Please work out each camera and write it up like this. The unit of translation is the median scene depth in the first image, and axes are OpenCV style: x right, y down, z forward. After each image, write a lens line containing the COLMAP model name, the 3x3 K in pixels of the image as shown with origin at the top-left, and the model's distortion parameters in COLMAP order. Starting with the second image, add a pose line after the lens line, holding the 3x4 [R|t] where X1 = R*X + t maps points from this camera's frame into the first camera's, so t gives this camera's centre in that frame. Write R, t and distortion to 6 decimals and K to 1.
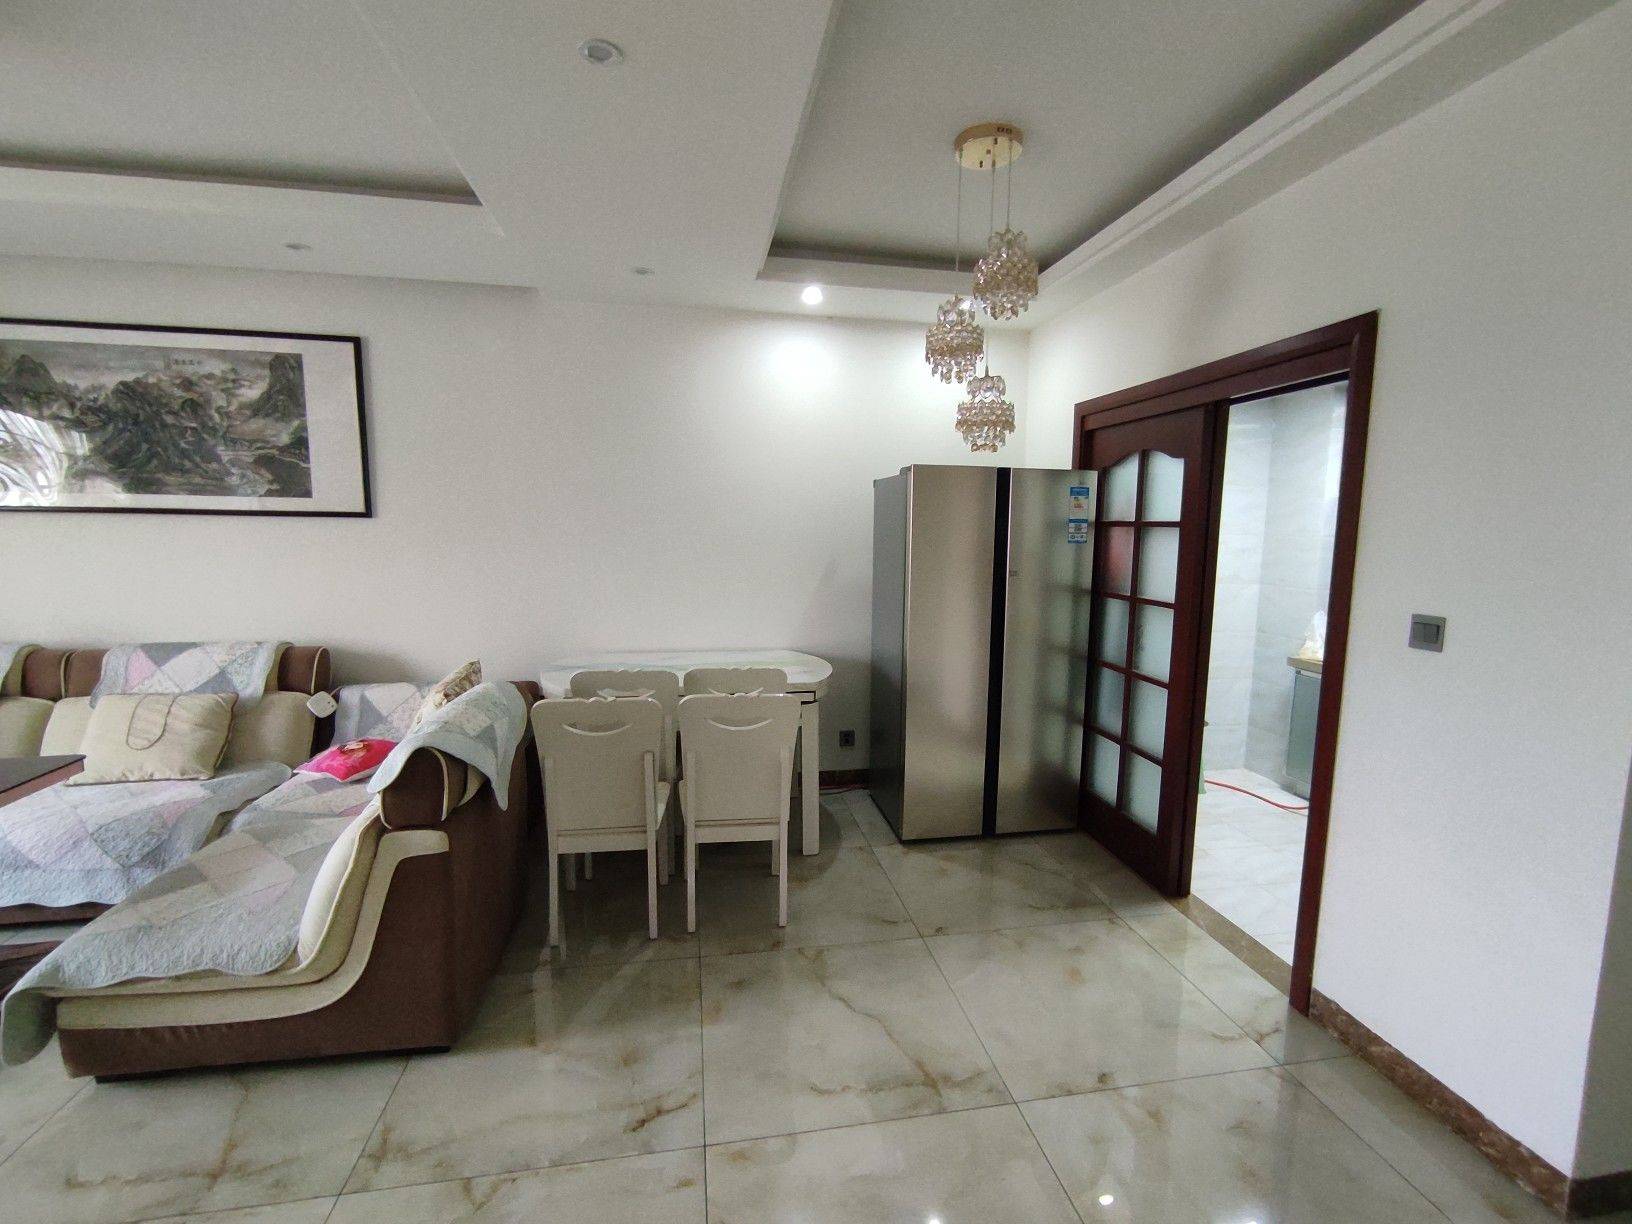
lens RADIAL K [[743.1, 0, 819.3], [0, 743.1, 616.8], [0, 0, 1]] dist [-0.014010, -0.000332]
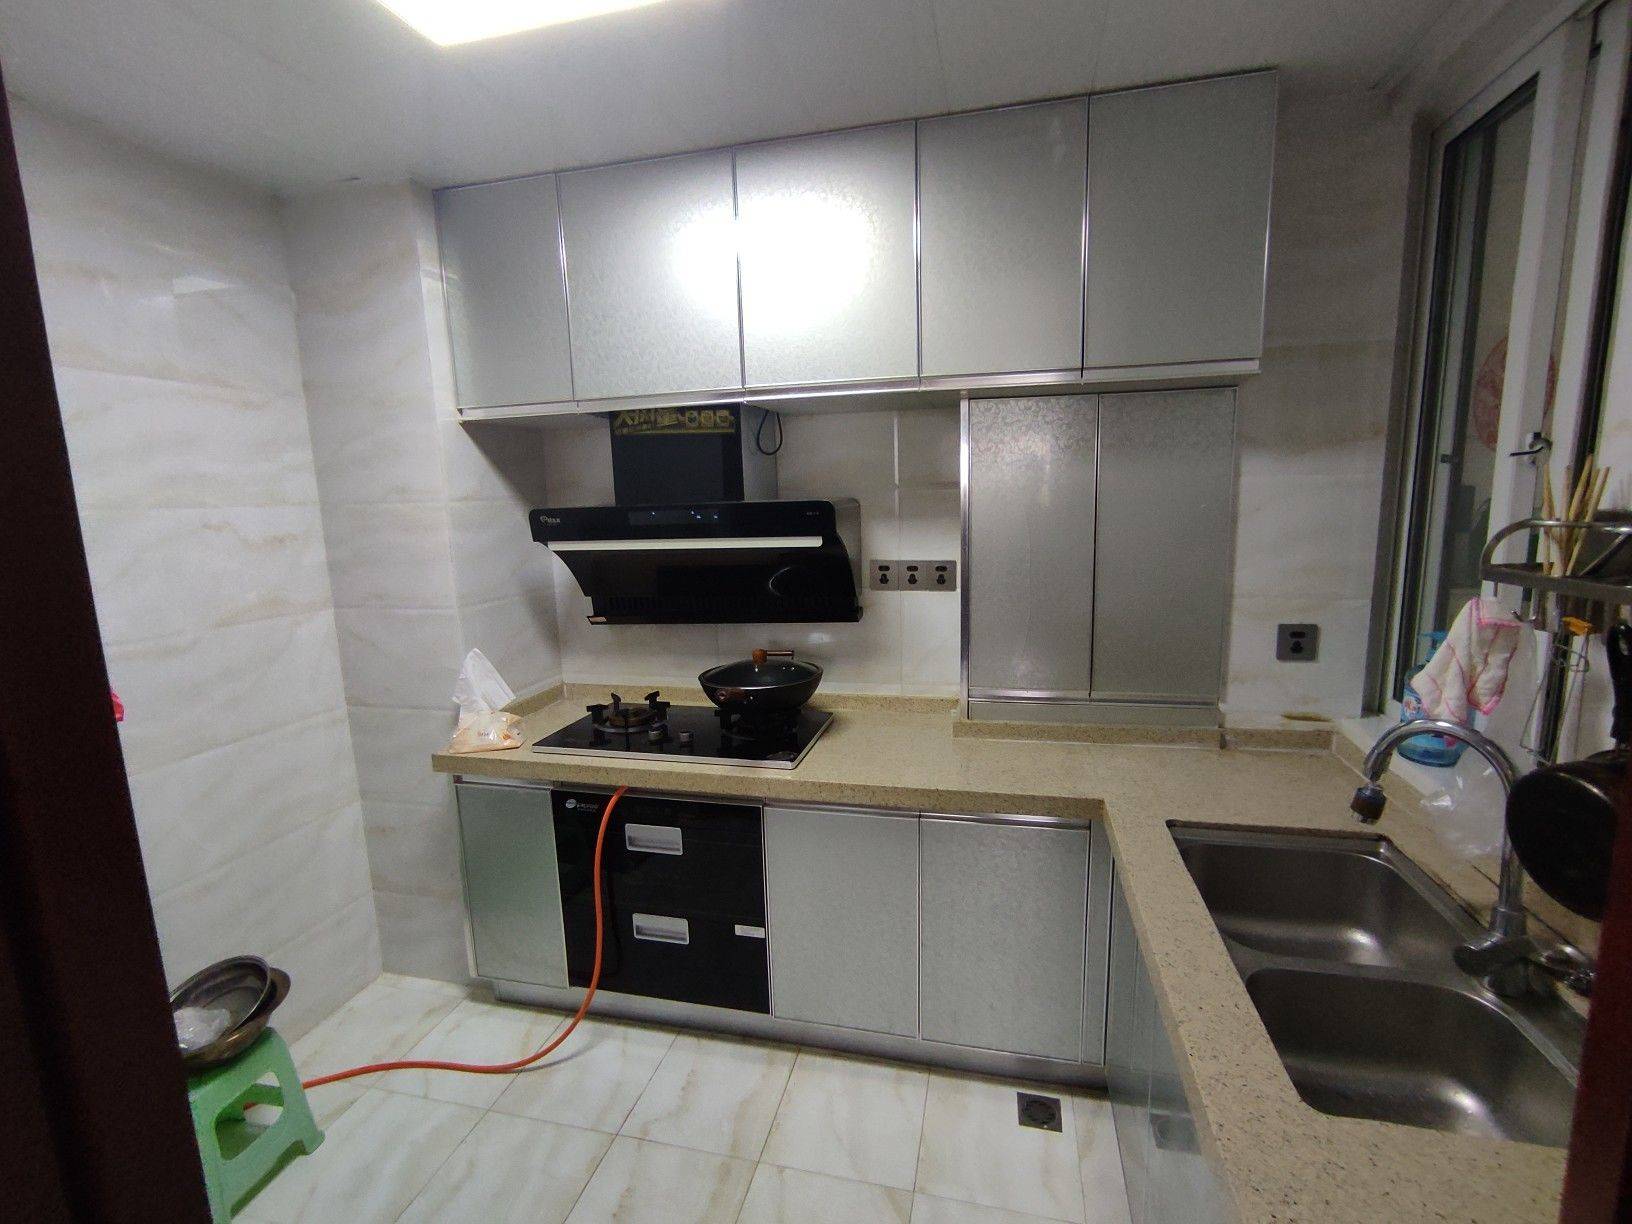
lens RADIAL K [[743.1, 0, 816.9], [0, 743.1, 617.8], [0, 0, 1]] dist [-0.014010, -0.000332]
pose [[0.411195, -0.168556, 0.895828, 0.272908], [0.151794, 0.981695, 0.115037, -0.041292], [-0.898820, 0.088678, 0.429254, 0.474210]]
